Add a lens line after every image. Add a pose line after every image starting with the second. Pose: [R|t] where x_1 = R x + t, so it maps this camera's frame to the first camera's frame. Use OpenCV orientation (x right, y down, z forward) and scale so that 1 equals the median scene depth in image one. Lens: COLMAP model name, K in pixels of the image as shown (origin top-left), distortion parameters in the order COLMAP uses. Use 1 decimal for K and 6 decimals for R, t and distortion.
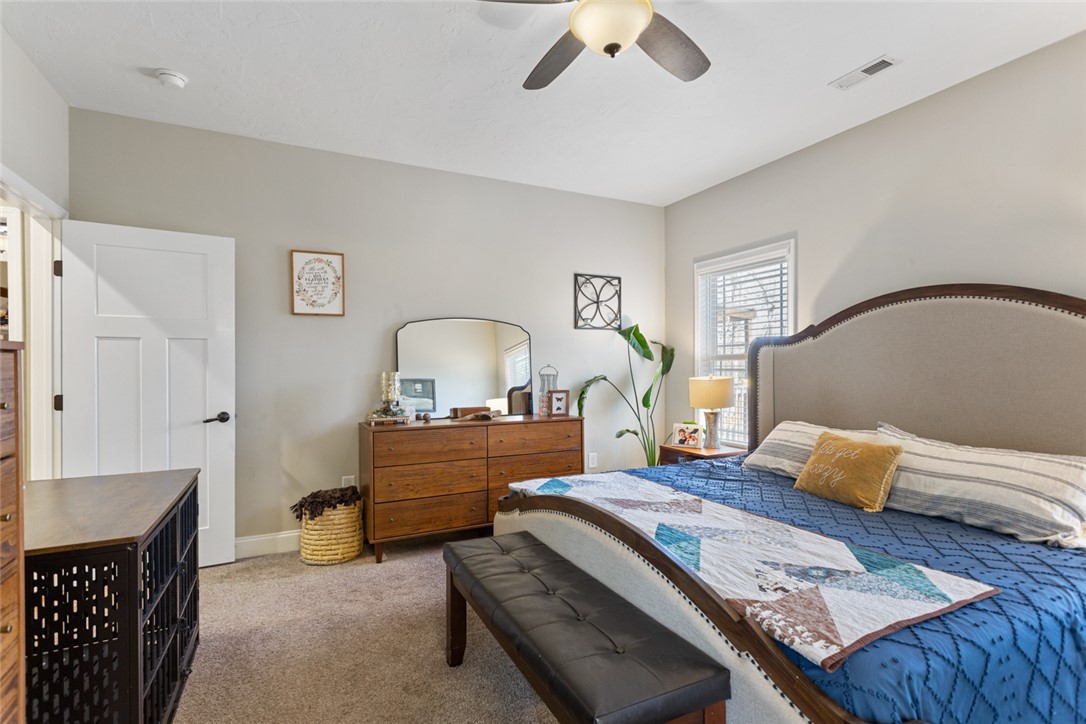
lens RADIAL K [[519.1, 0, 543.9], [0, 519.1, 363.7], [0, 0, 1]] dist [0.000462, 0.003837]
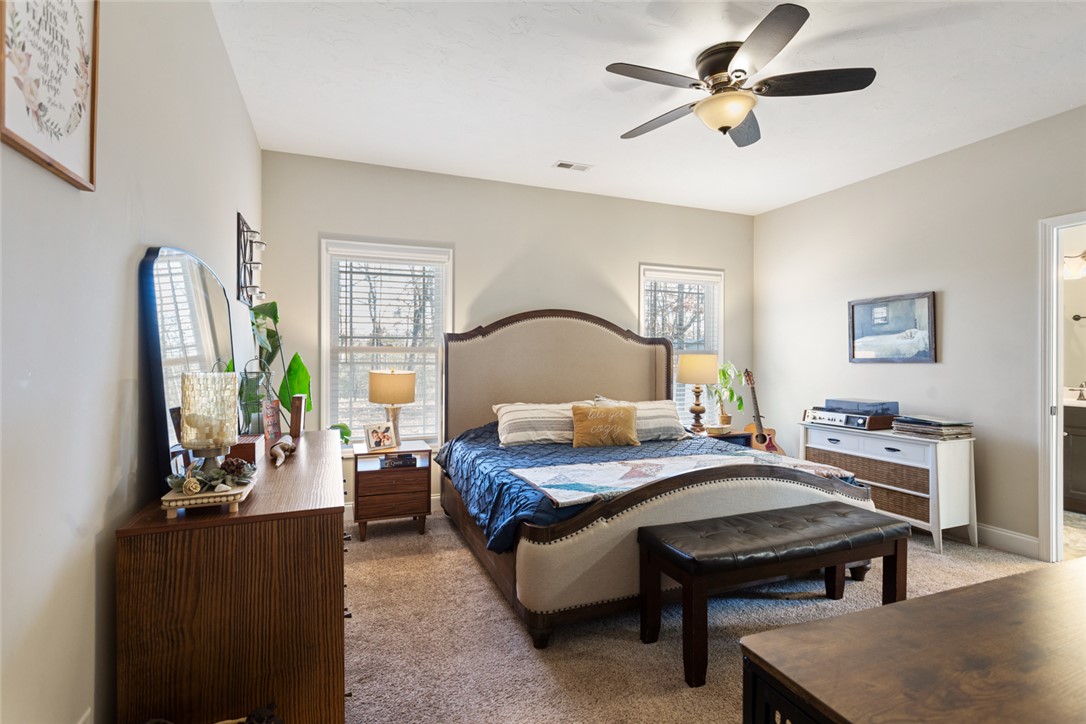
lens RADIAL K [[519.1, 0, 543.6], [0, 519.1, 359.8], [0, 0, 1]] dist [0.000462, 0.003837]
pose [[0.091313, 0.000945, 0.995822, -0.686189], [-0.005676, 0.999984, -0.000429, 0.004896], [-0.995806, -0.005613, 0.091317, 0.729583]]
